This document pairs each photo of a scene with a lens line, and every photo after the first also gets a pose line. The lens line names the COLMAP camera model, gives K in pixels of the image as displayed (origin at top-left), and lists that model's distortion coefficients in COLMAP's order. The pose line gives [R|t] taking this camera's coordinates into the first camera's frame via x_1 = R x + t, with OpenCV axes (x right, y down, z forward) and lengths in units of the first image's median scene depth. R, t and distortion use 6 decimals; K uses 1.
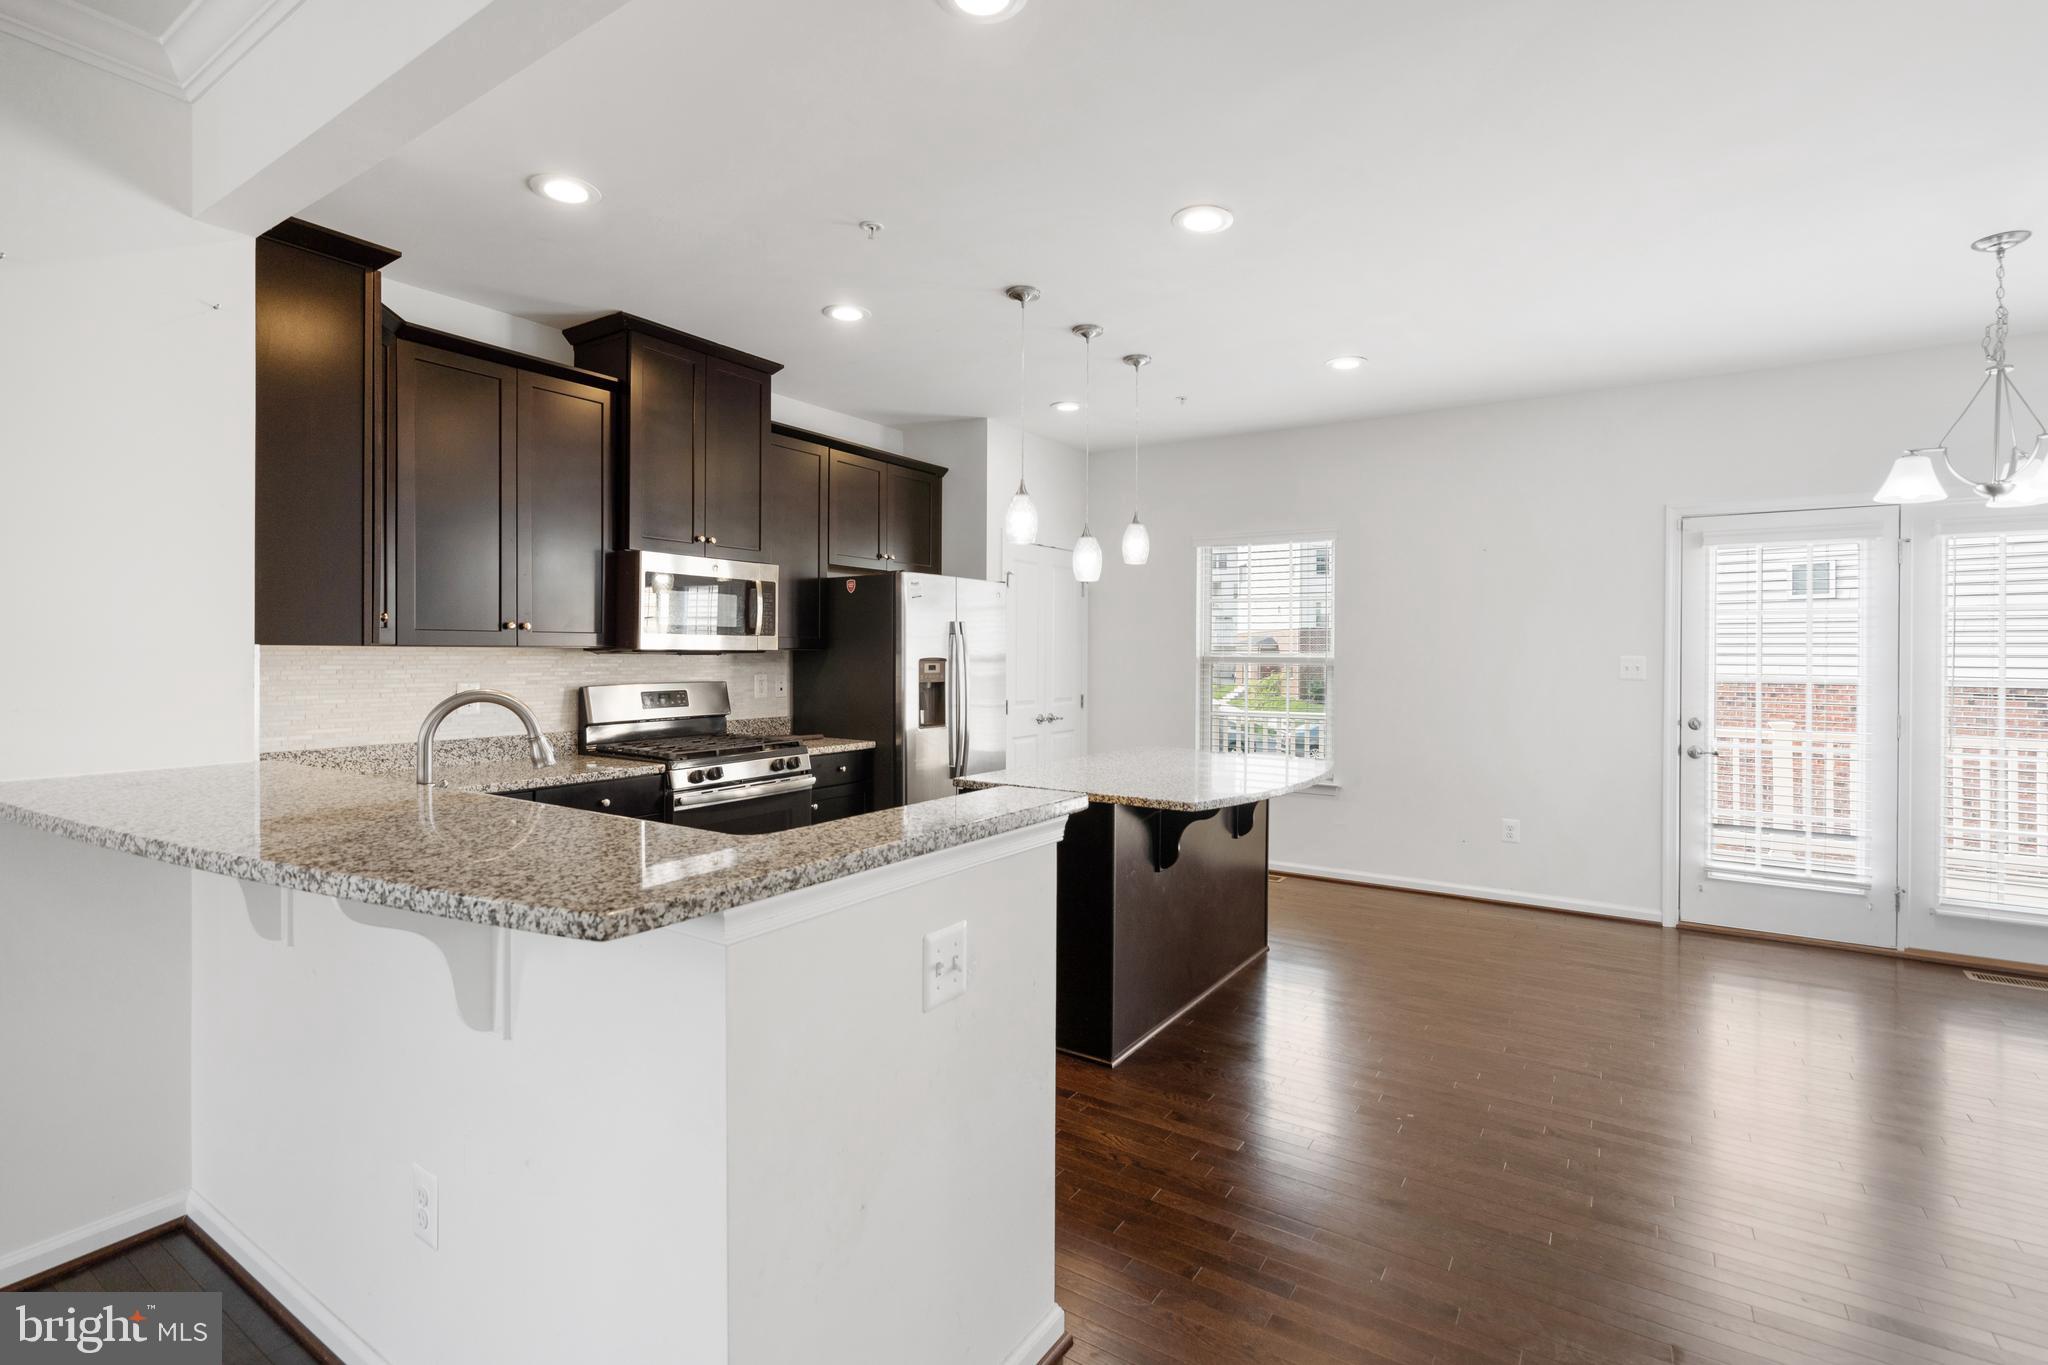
lens RADIAL K [[930.0, 0, 1023.5], [0, 930.0, 671.1], [0, 0, 1]] dist [0.003407, 0.001342]
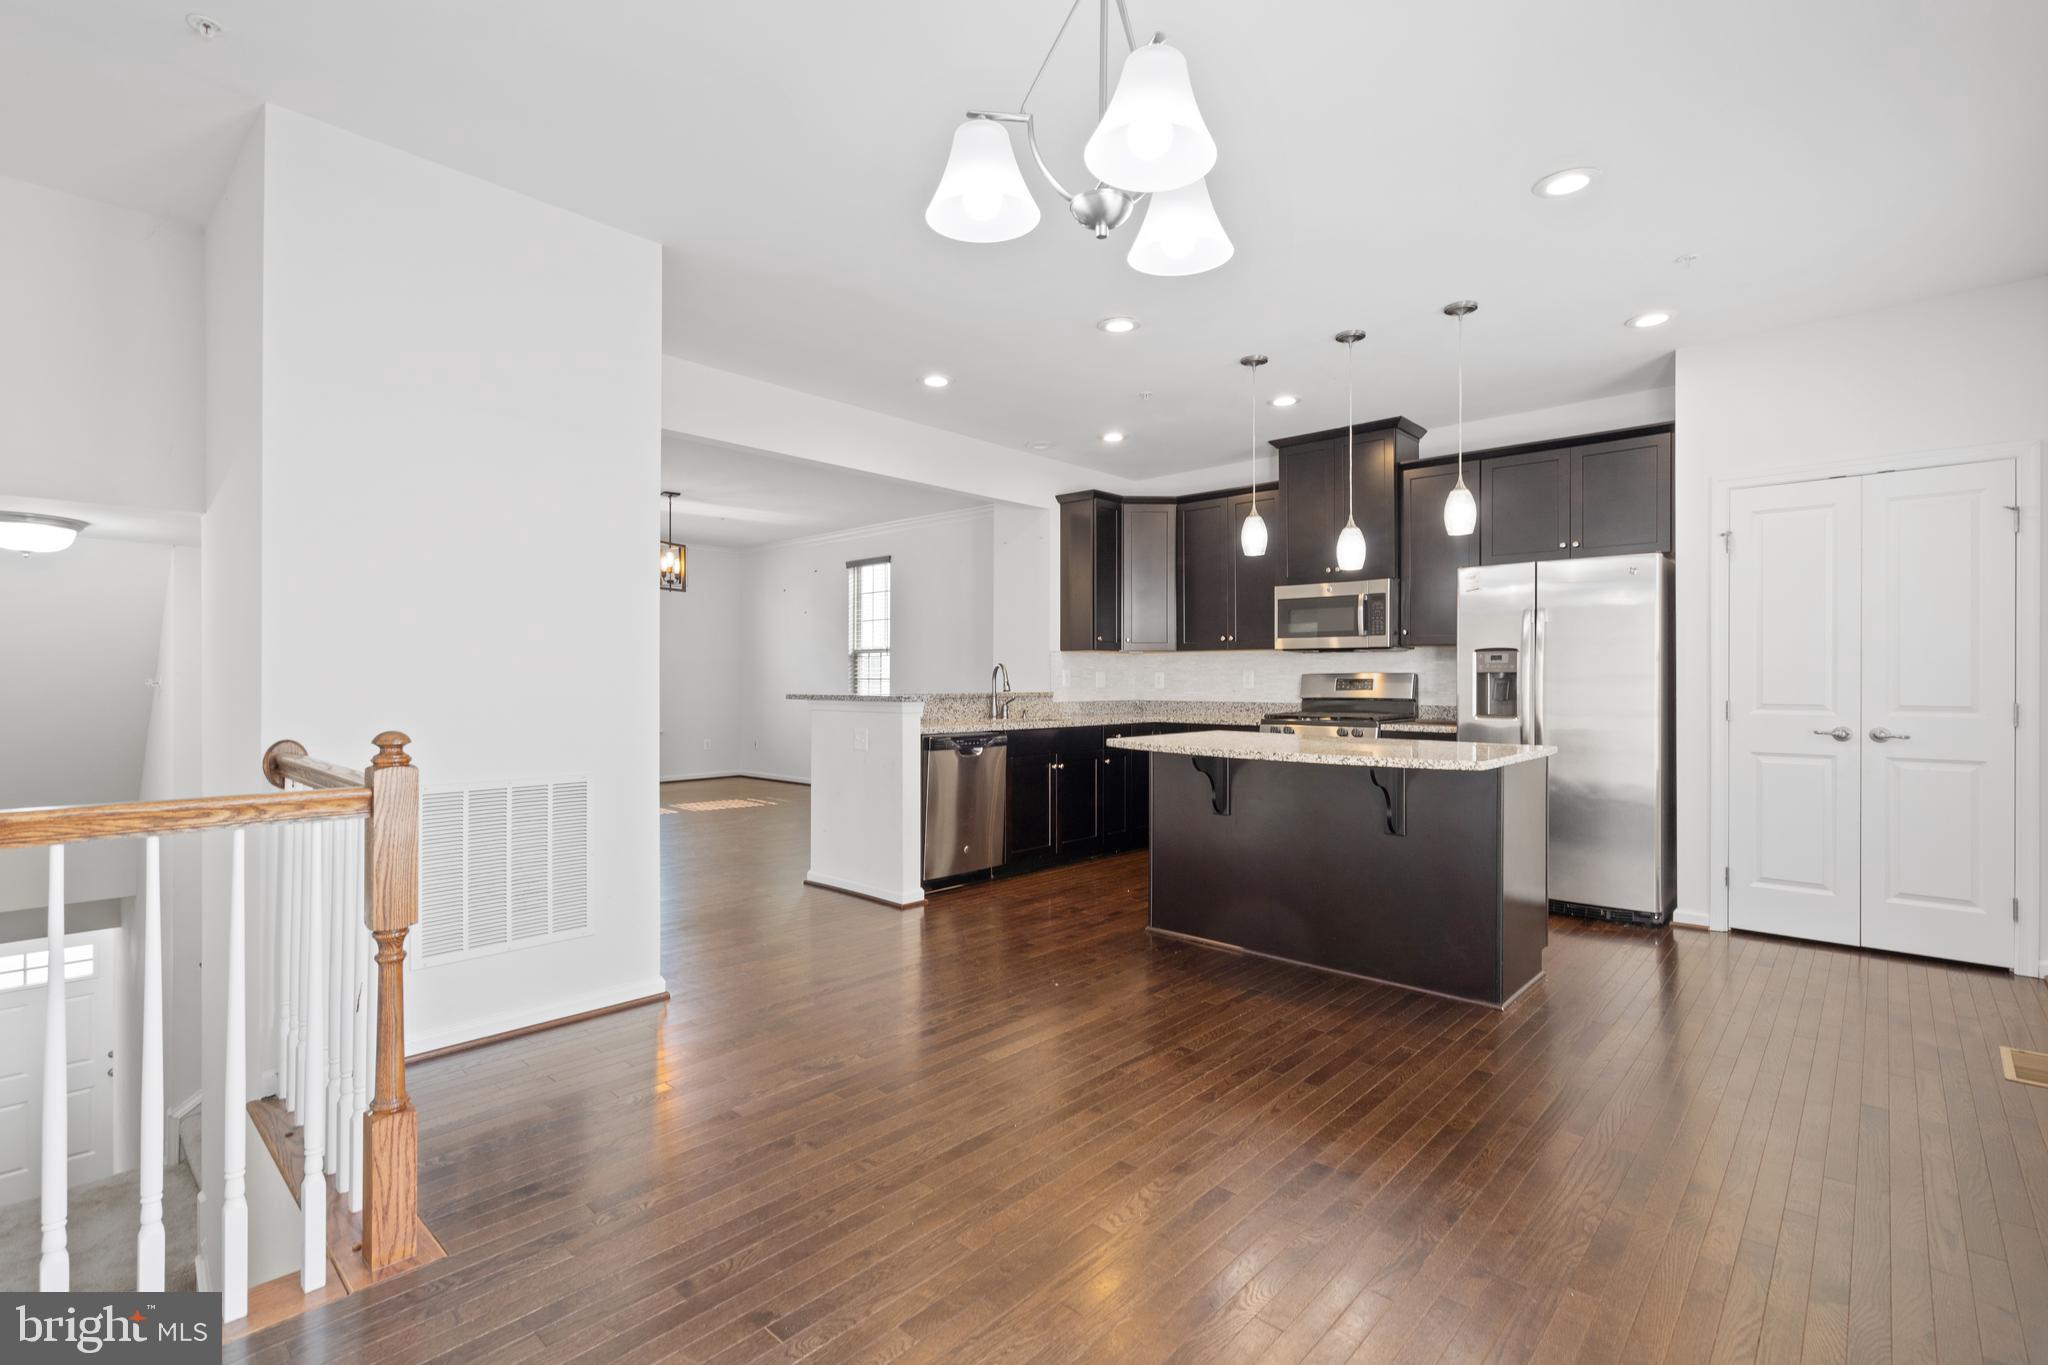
lens RADIAL K [[930.0, 0, 1022.8], [0, 930.0, 676.9], [0, 0, 1]] dist [0.003407, 0.001342]
pose [[-0.173200, -0.006351, -0.984866, 1.014792], [-0.017040, 0.999849, -0.003451, 0.030355], [0.984739, 0.016184, -0.173282, 0.709681]]
